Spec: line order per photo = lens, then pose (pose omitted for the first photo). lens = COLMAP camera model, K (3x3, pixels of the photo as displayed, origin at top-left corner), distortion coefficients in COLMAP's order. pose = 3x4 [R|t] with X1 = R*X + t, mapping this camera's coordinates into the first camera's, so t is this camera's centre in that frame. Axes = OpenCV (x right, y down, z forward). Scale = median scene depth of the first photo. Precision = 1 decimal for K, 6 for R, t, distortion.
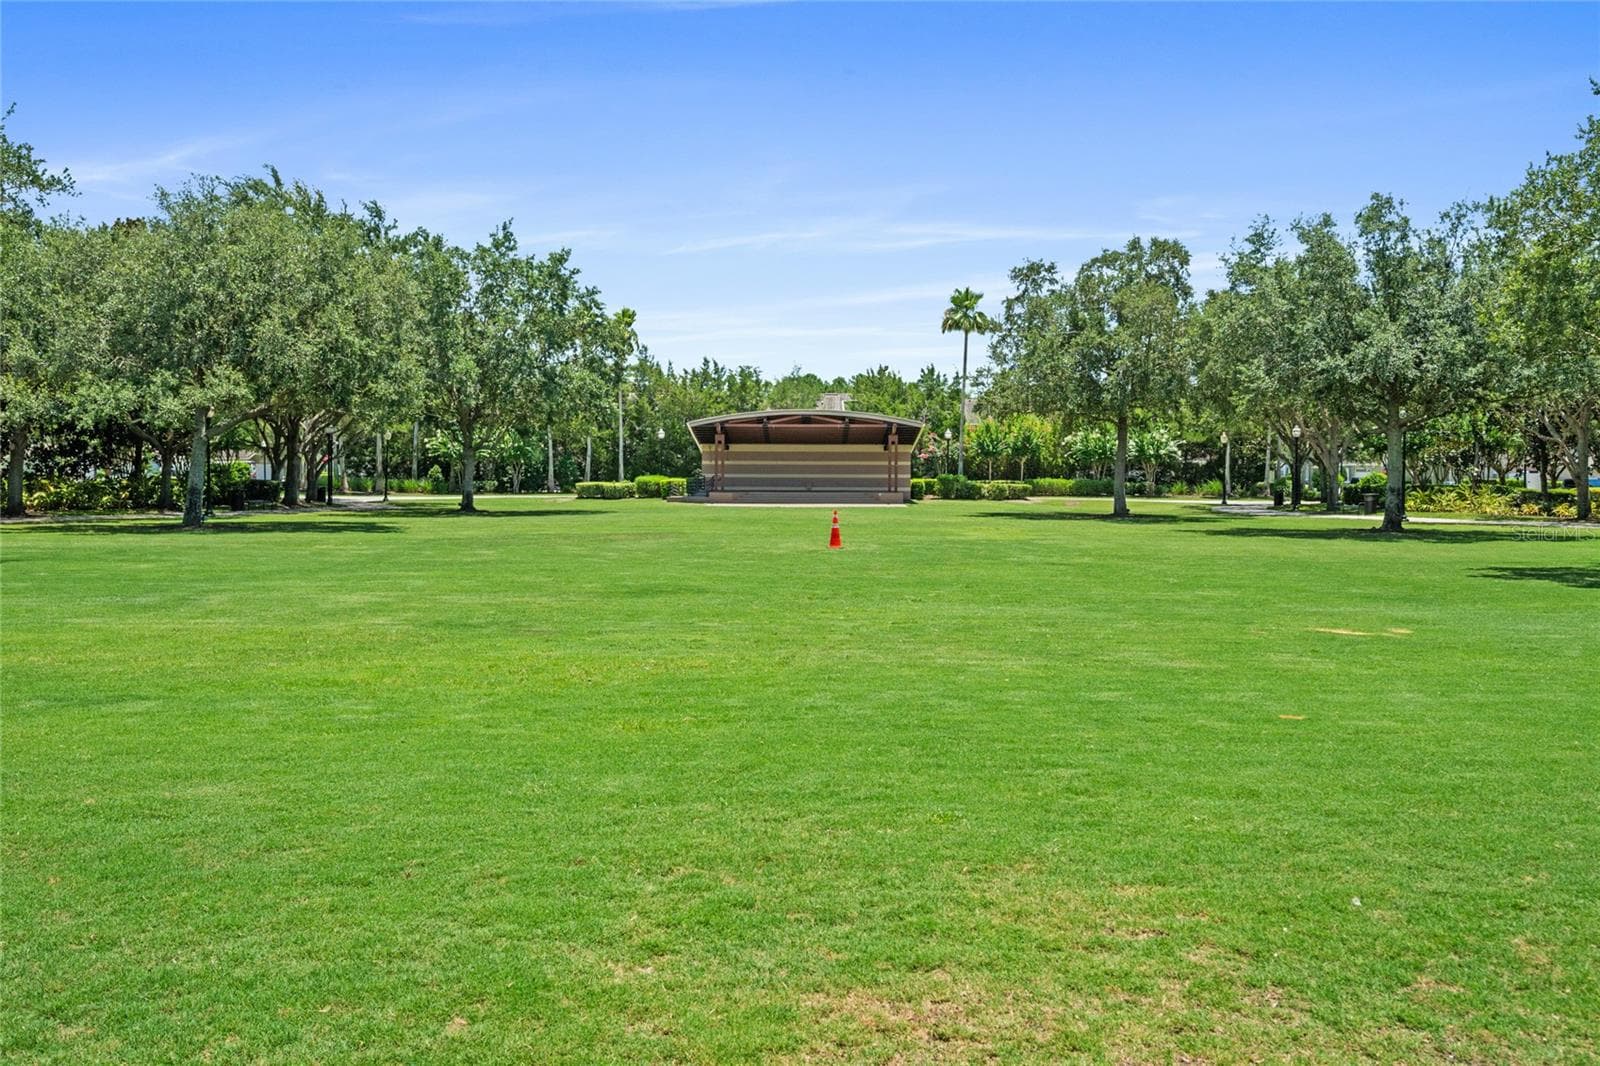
lens RADIAL K [[1337.3, 0, 800.0], [0, 1337.3, 533.0], [0, 0, 1]] dist [-0.000638, 0.002233]
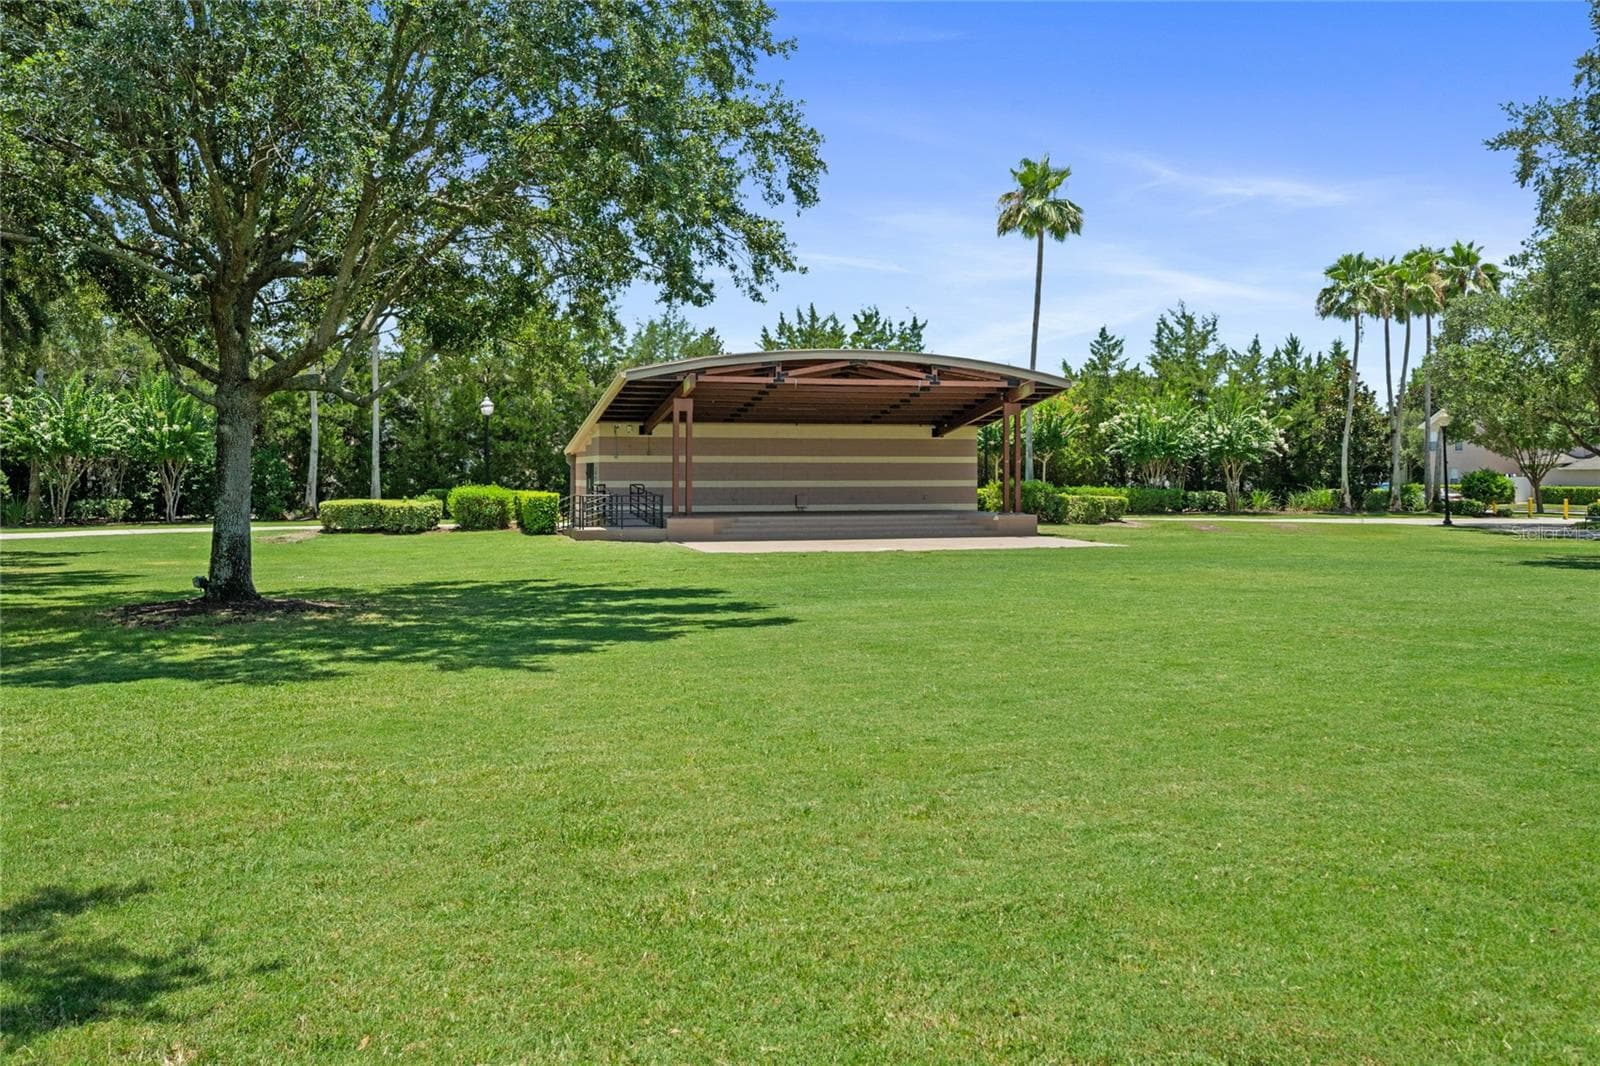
lens RADIAL K [[1337.3, 0, 800.0], [0, 1337.3, 533.0], [0, 0, 1]] dist [-0.000638, 0.002233]
pose [[0.953846, -0.017821, 0.299767, -0.132598], [0.020617, 0.999768, -0.006165, -0.016894], [-0.299587, 0.012061, 0.953993, 0.420677]]
